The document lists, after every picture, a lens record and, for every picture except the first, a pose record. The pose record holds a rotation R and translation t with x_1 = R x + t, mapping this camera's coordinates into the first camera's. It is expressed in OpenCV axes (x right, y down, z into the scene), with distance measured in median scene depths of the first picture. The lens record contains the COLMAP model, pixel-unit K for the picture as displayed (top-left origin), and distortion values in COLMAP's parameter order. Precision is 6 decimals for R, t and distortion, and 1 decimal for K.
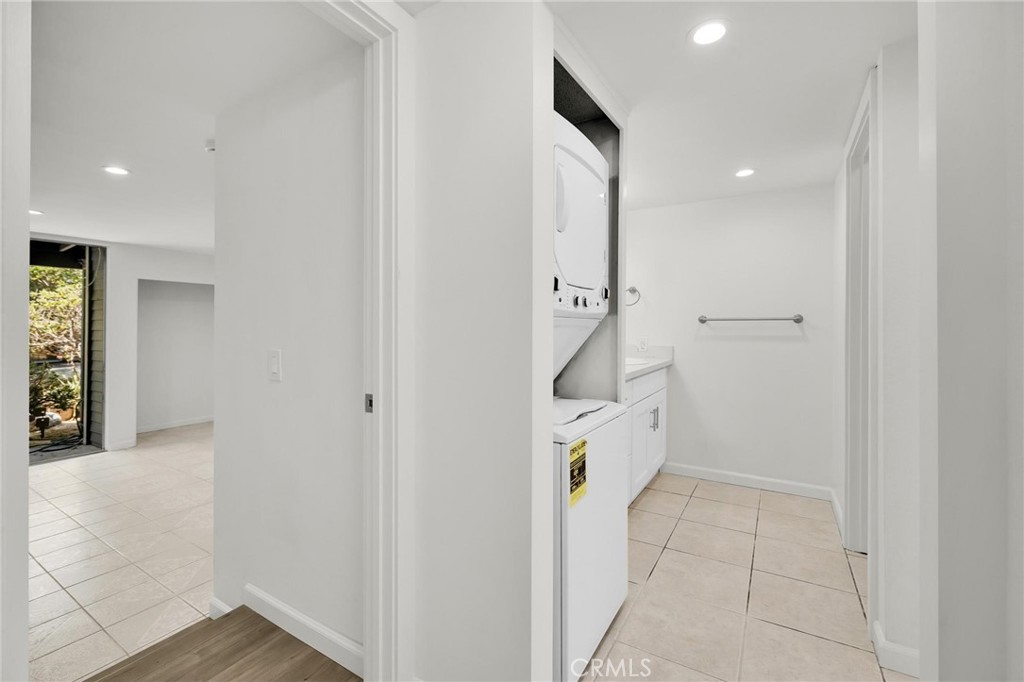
lens RADIAL K [[430.1, 0, 498.4], [0, 430.1, 325.3], [0, 0, 1]] dist [-0.002796, 0.001950]
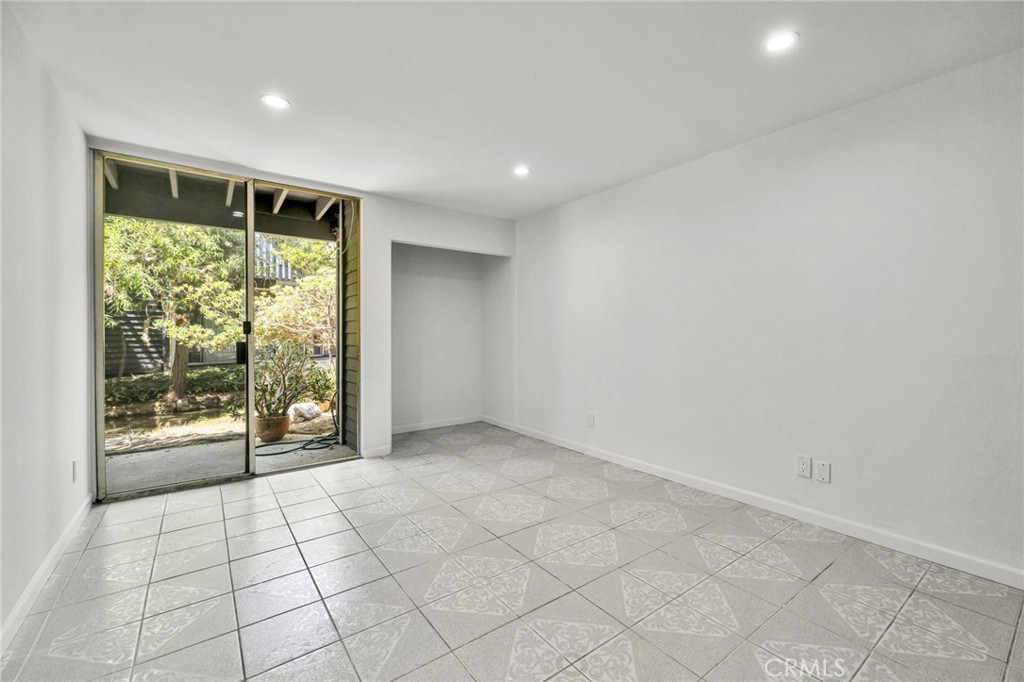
lens RADIAL K [[430.1, 0, 510.4], [0, 430.1, 338.5], [0, 0, 1]] dist [-0.002796, 0.001950]
pose [[0.926716, 0.004271, -0.375739, -0.323348], [0.003314, 0.999804, 0.019539, 0.051158], [0.375748, -0.019352, 0.926520, 0.331991]]
